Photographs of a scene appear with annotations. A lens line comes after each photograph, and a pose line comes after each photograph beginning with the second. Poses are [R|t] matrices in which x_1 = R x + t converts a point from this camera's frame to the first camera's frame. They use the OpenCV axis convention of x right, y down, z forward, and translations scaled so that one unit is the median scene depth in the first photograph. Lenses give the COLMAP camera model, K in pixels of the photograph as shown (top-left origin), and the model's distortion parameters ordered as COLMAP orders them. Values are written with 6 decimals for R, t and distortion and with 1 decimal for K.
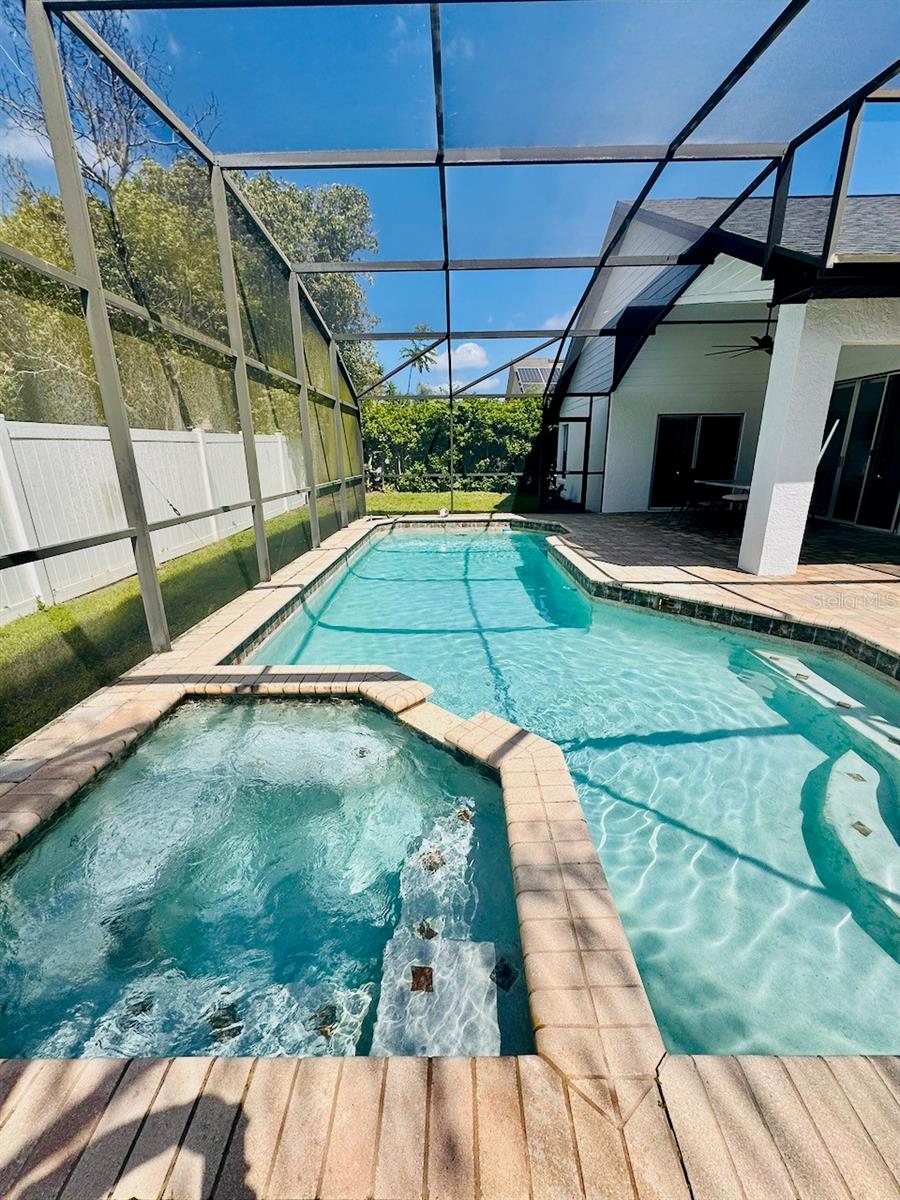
lens RADIAL K [[476.0, 0, 450.0], [0, 476.0, 600.0], [0, 0, 1]] dist [0.000171, -0.000079]
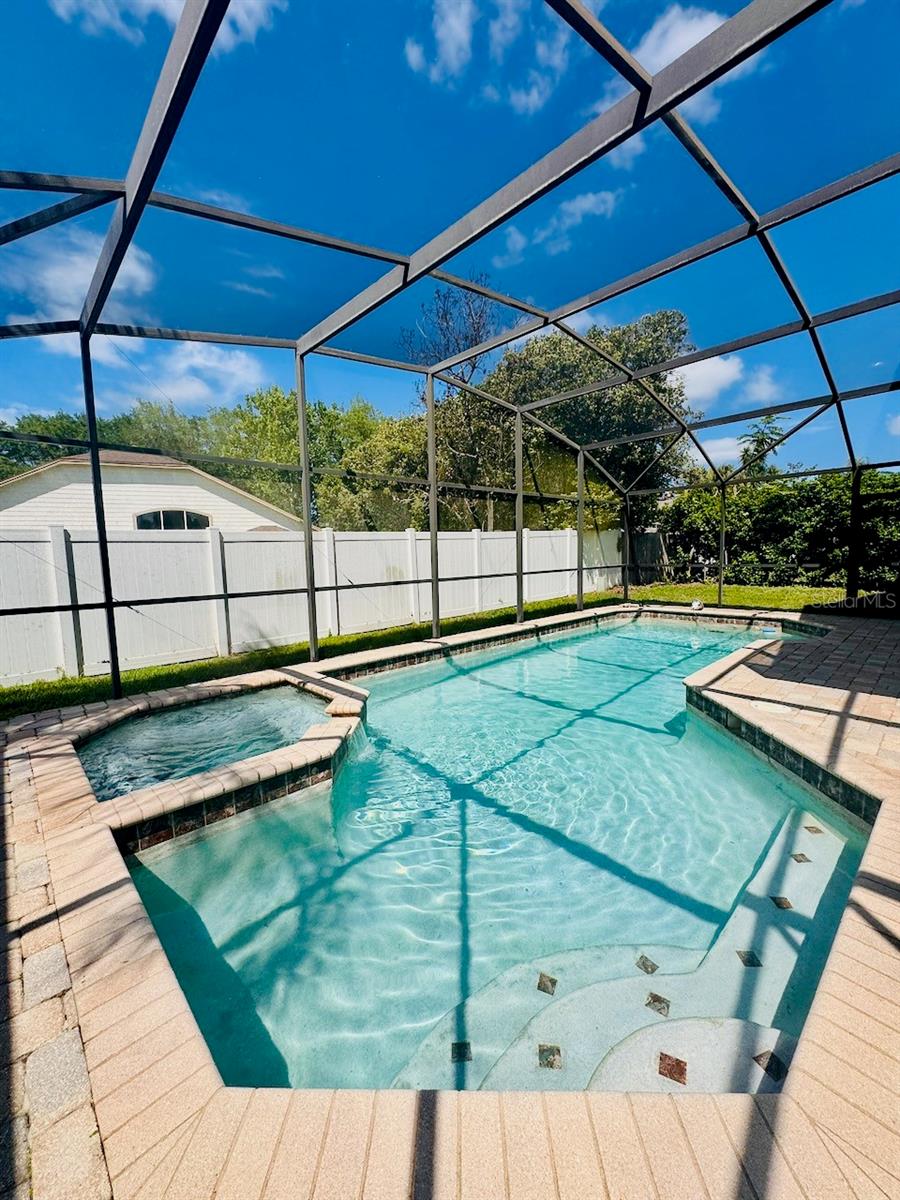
lens RADIAL K [[476.0, 0, 450.0], [0, 476.0, 600.0], [0, 0, 1]] dist [0.000171, -0.000079]
pose [[0.697059, 0.064492, -0.714107, 0.564264], [-0.193974, 0.975771, -0.101220, -0.016602], [0.690277, 0.209074, 0.692680, 0.071493]]
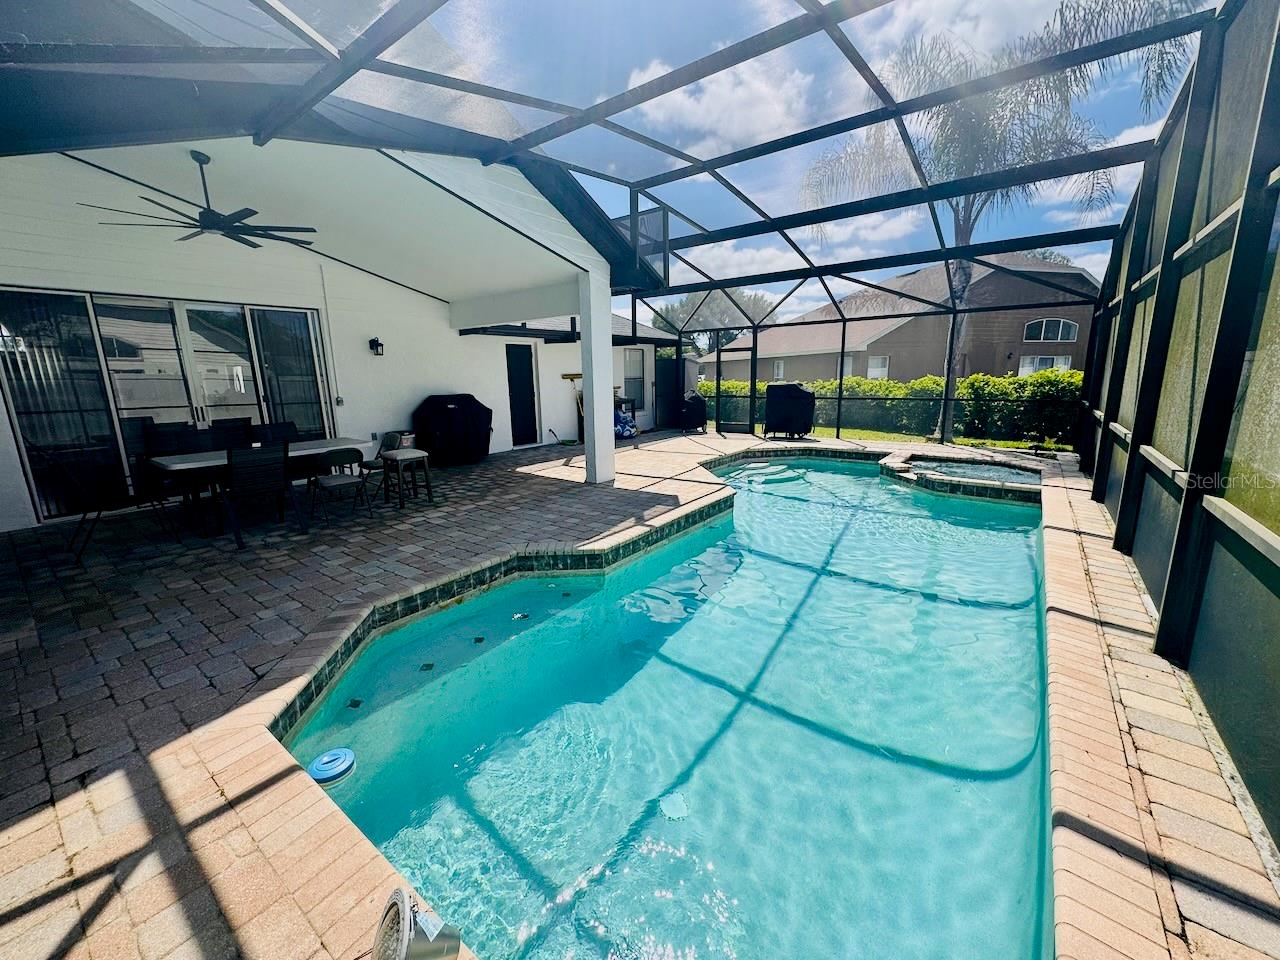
lens RADIAL K [[507.7, 0, 637.5], [0, 507.7, 479.8], [0, 0, 1]] dist [0.000171, -0.000079]
pose [[-0.801676, -0.094657, 0.590217, -0.213378], [0.201760, 0.886590, 0.416234, -0.592810], [-0.562680, 0.452767, -0.691660, 1.863655]]
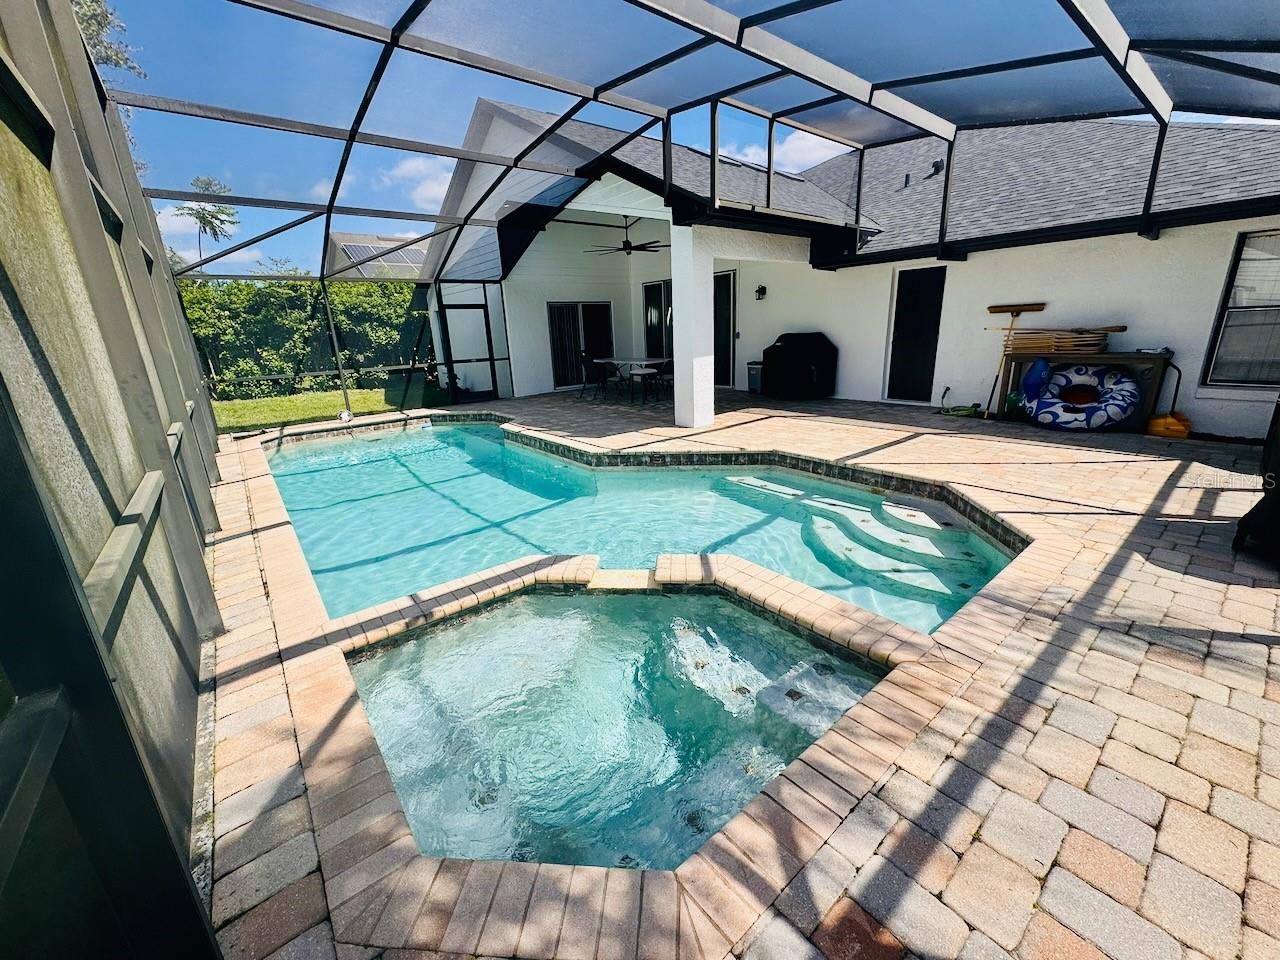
lens RADIAL K [[507.7, 0, 637.5], [0, 507.7, 479.8], [0, 0, 1]] dist [0.000171, -0.000079]
pose [[0.774250, -0.201868, 0.599822, -0.319497], [0.217859, 0.974854, 0.046870, -0.011524], [-0.594201, 0.094387, 0.798759, -0.006315]]
